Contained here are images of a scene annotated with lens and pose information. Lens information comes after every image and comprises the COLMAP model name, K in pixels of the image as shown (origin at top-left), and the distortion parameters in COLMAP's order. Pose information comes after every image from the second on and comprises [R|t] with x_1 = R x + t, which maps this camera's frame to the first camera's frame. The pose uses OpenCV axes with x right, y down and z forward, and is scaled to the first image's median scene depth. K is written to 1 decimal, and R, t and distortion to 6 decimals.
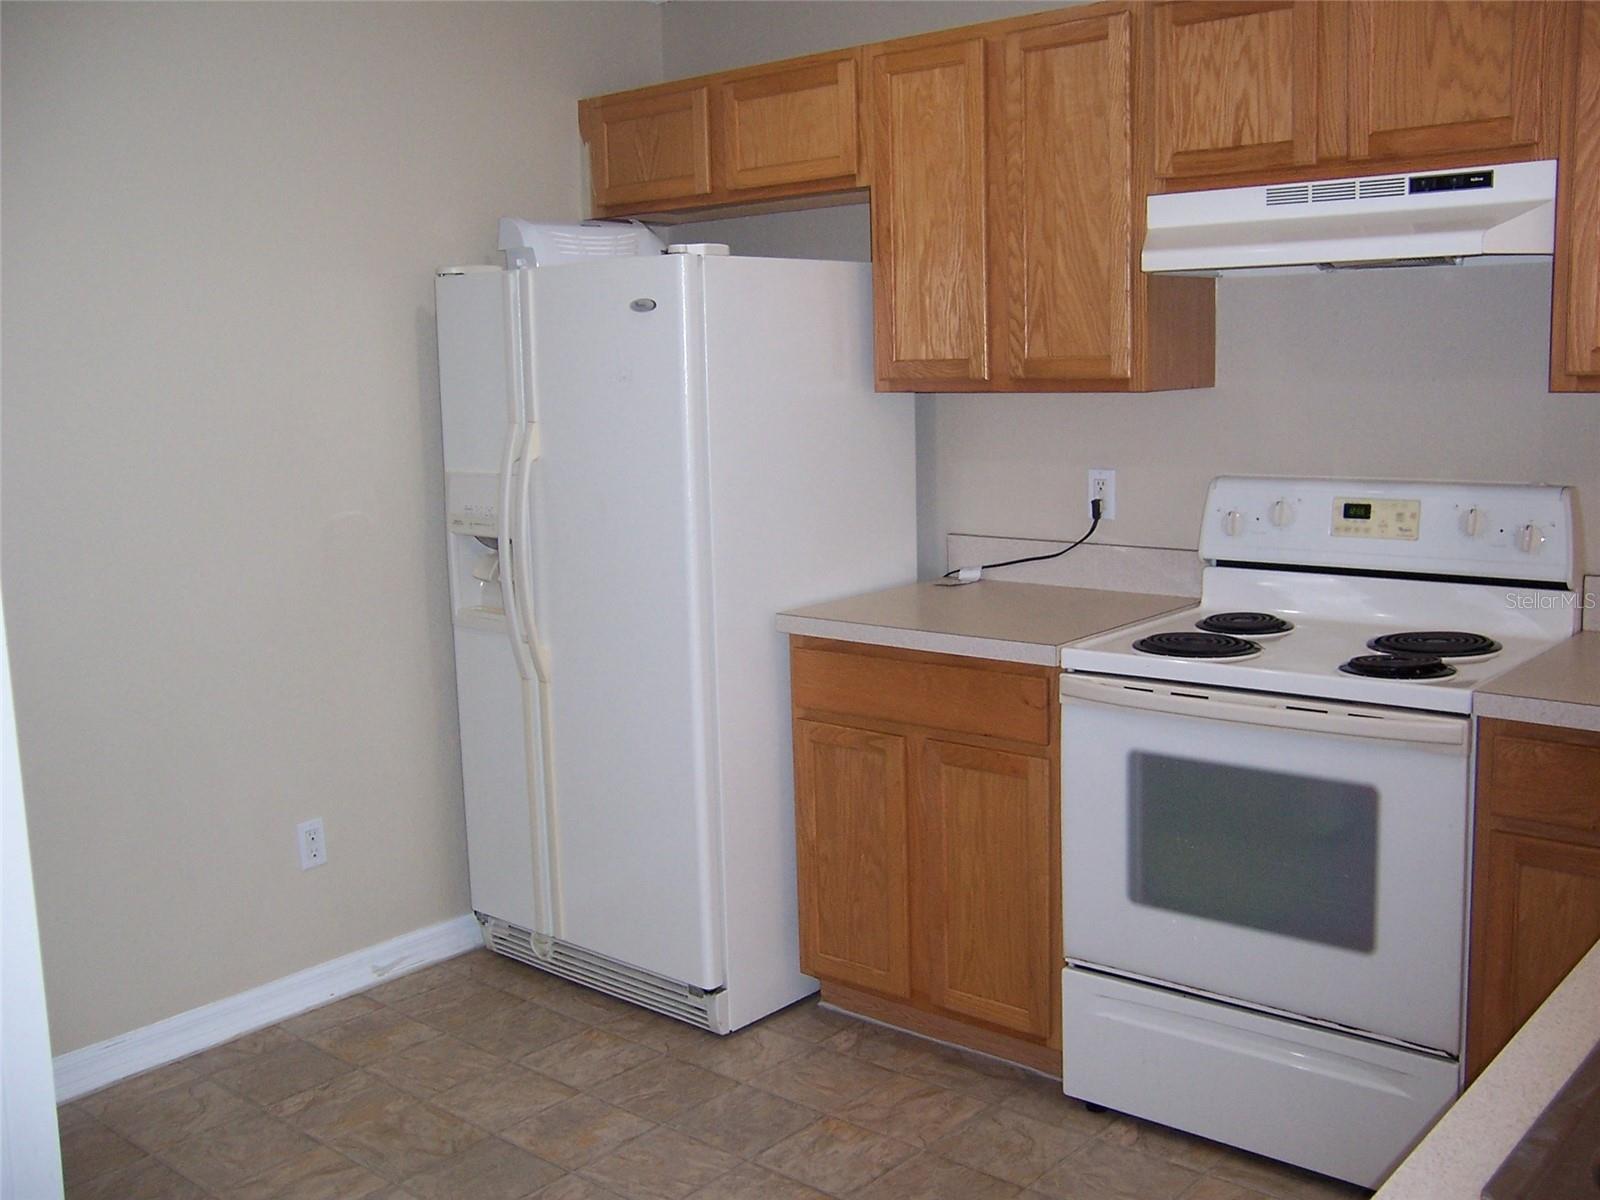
lens RADIAL K [[1588.2, 0, 802.8], [0, 1588.2, 578.0], [0, 0, 1]] dist [-0.133727, 0.228695]
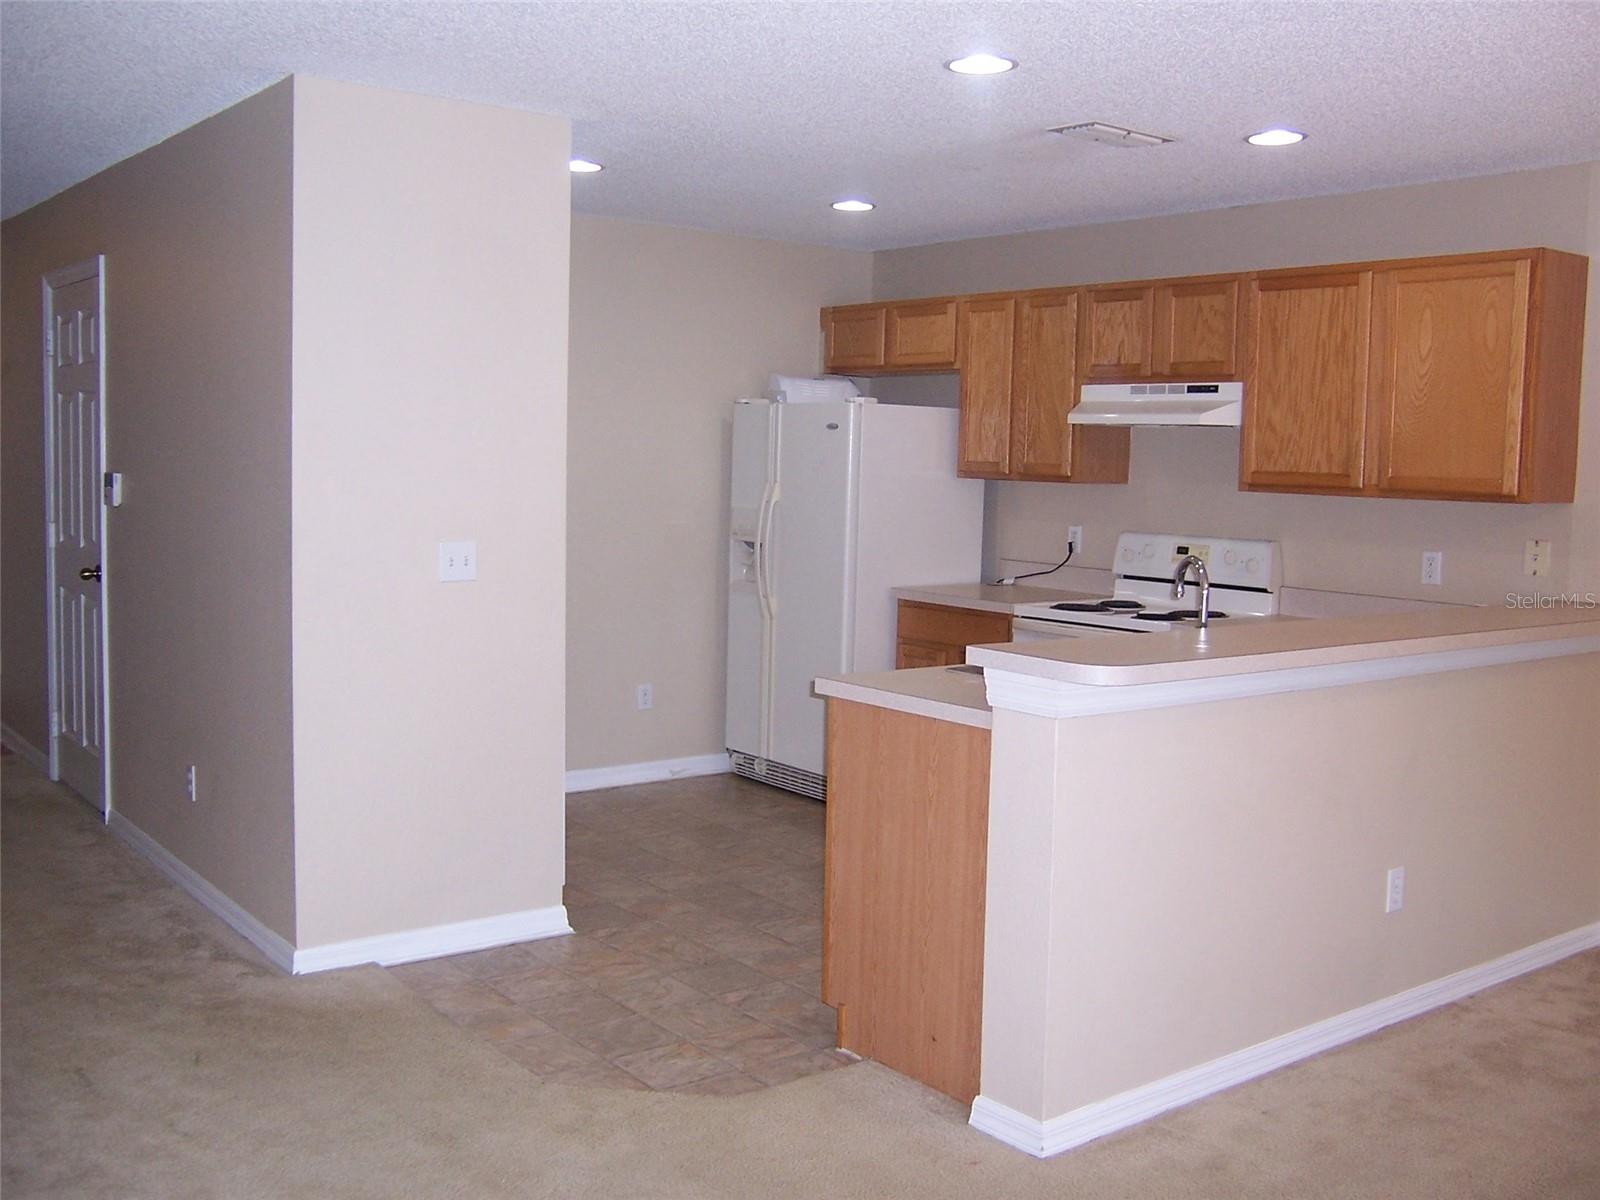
lens RADIAL K [[1549.1, 0, 799.9], [0, 1549.1, 592.2], [0, 0, 1]] dist [-0.126519, 0.208278]
pose [[0.979117, 0.070014, -0.190862, 0.226578], [-0.079169, 0.996027, -0.040764, 0.109125], [0.187250, 0.055023, 0.980770, -0.837666]]
